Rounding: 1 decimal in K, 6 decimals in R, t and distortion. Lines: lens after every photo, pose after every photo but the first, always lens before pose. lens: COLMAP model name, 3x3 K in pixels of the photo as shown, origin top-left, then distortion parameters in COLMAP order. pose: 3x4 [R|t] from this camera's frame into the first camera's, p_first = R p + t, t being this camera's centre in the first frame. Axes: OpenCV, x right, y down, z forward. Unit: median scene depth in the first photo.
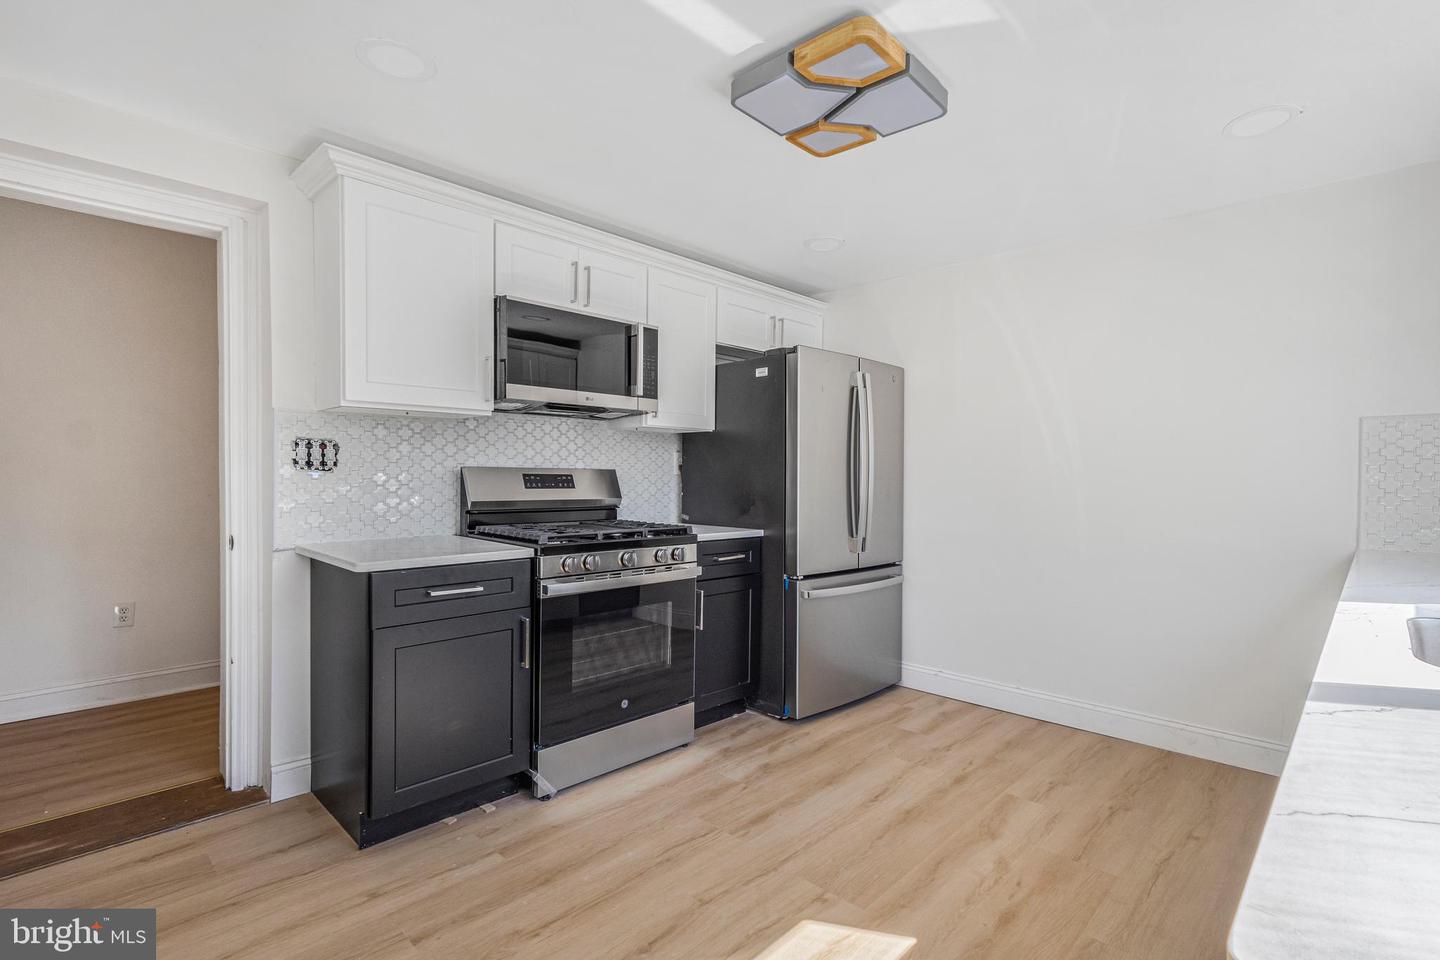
lens RADIAL K [[680.9, 0, 721.8], [0, 680.9, 478.1], [0, 0, 1]] dist [0.001696, 0.001034]
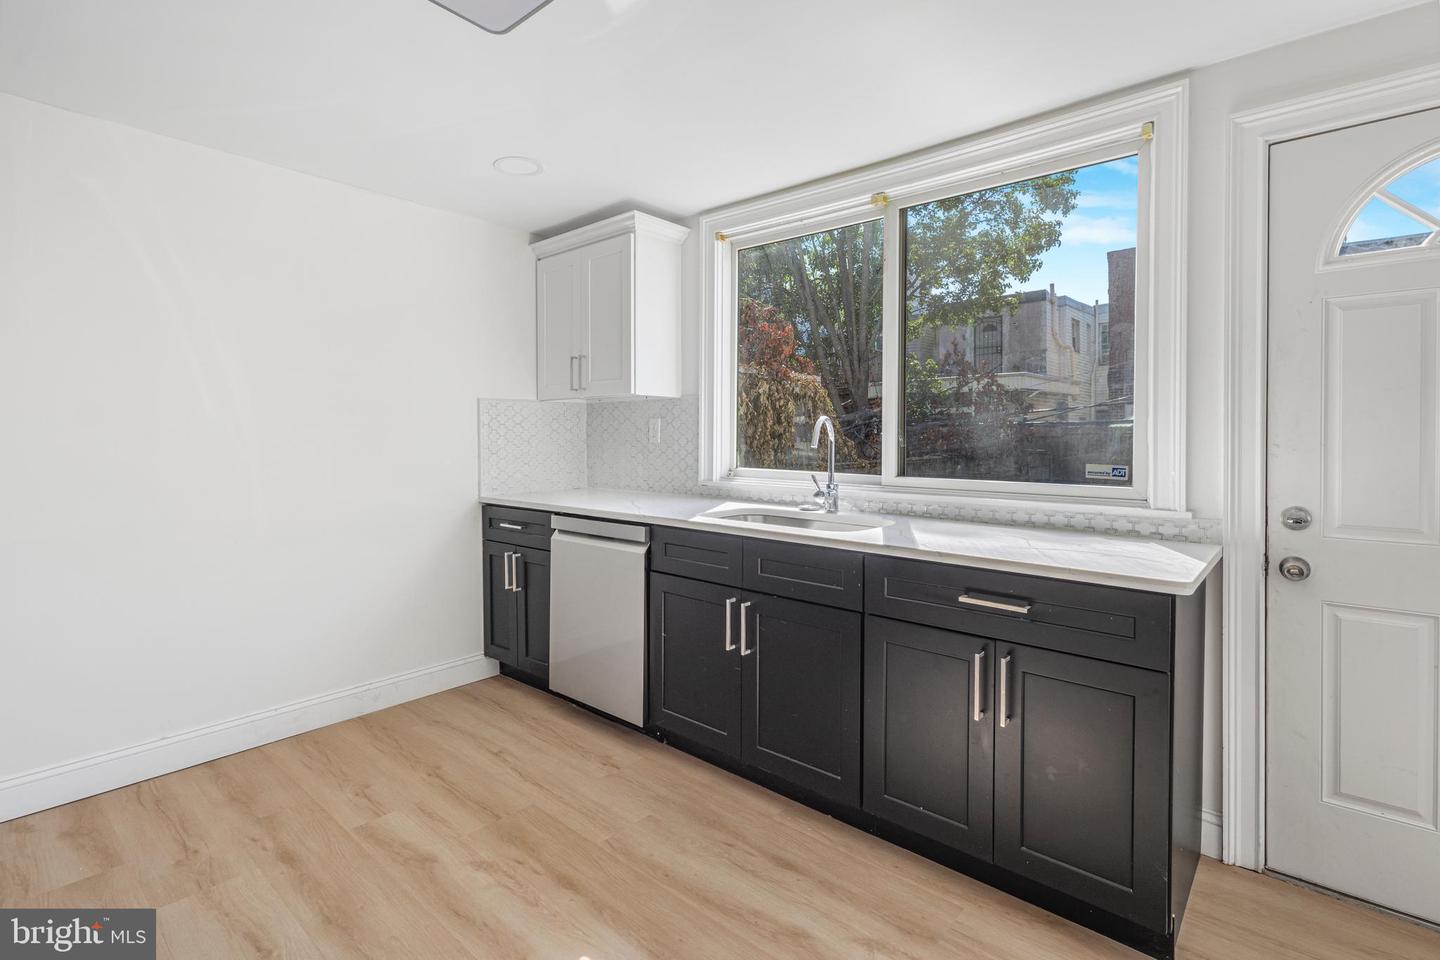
lens RADIAL K [[680.9, 0, 738.6], [0, 680.9, 442.8], [0, 0, 1]] dist [0.001696, 0.001034]
pose [[-0.064344, -0.014481, 0.997823, -0.423152], [0.006969, 0.999864, 0.014960, -0.017153], [-0.997903, 0.007917, -0.064235, 0.562905]]
